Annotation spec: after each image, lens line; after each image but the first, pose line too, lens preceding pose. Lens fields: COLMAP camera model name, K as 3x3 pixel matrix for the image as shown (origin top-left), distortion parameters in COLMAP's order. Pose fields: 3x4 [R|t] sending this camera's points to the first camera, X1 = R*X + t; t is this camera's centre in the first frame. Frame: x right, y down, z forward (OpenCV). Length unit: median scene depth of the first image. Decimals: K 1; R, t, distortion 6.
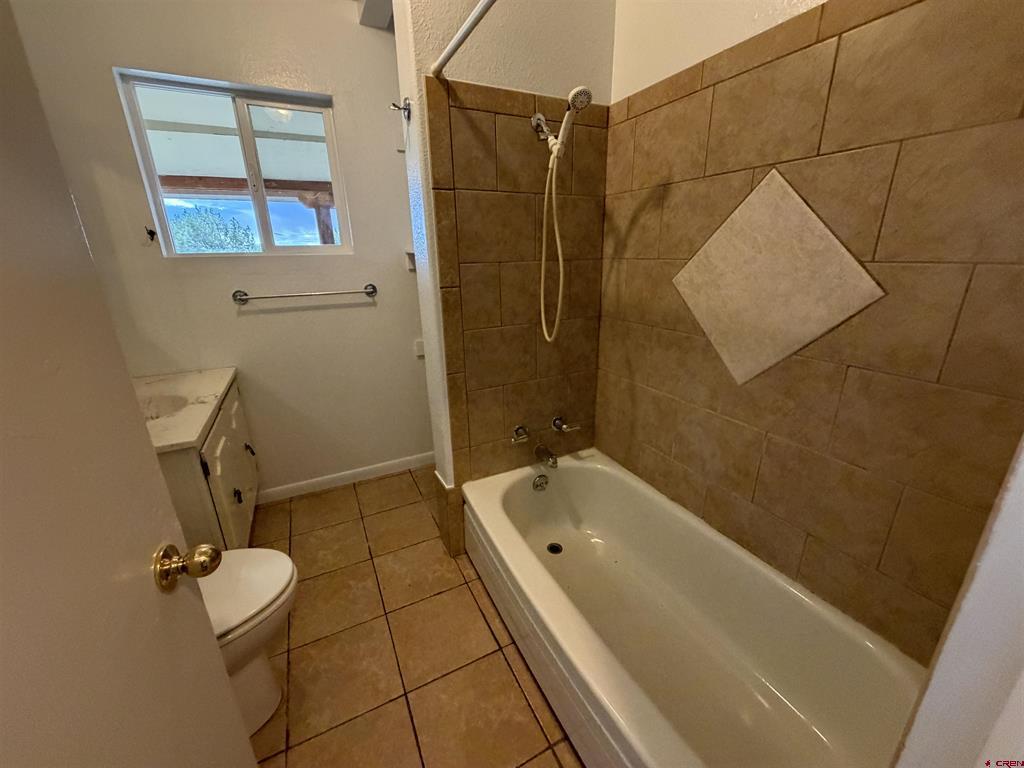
lens RADIAL K [[408.1, 0, 513.4], [0, 408.1, 385.6], [0, 0, 1]] dist [-0.002575, -0.000178]
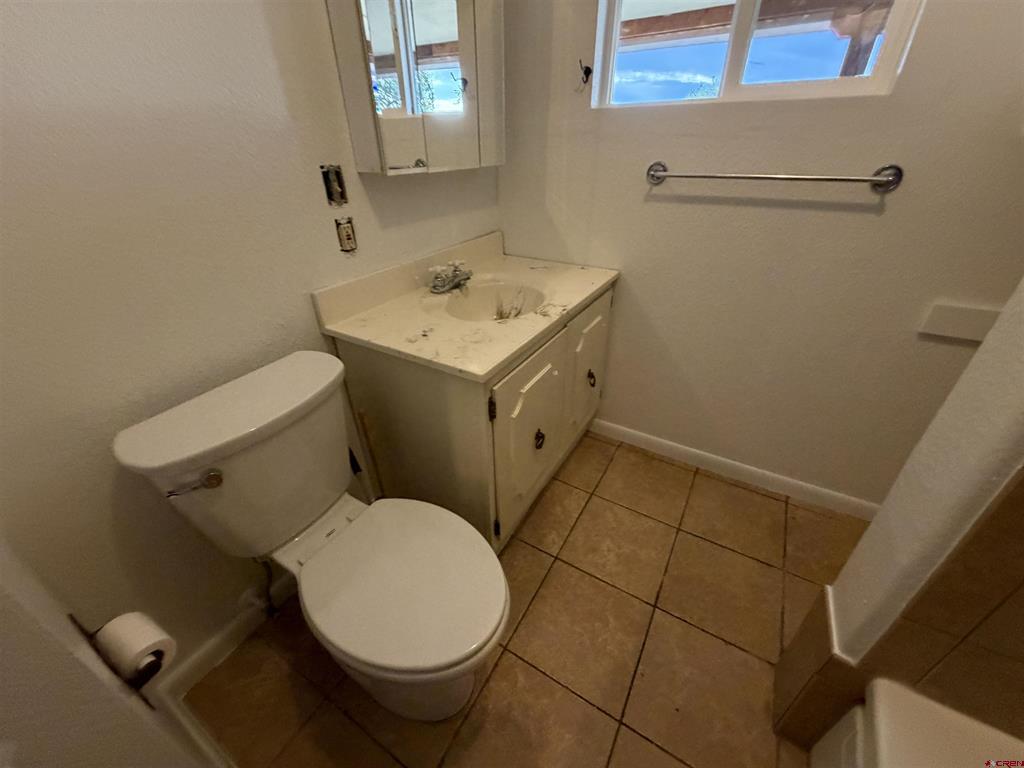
lens RADIAL K [[408.1, 0, 508.9], [0, 408.1, 384.6], [0, 0, 1]] dist [-0.002575, -0.000178]
pose [[0.529331, 0.444050, -0.722931, -0.144600], [-0.260699, 0.896000, 0.359471, -0.078930], [0.807369, -0.001812, 0.590044, 0.391849]]
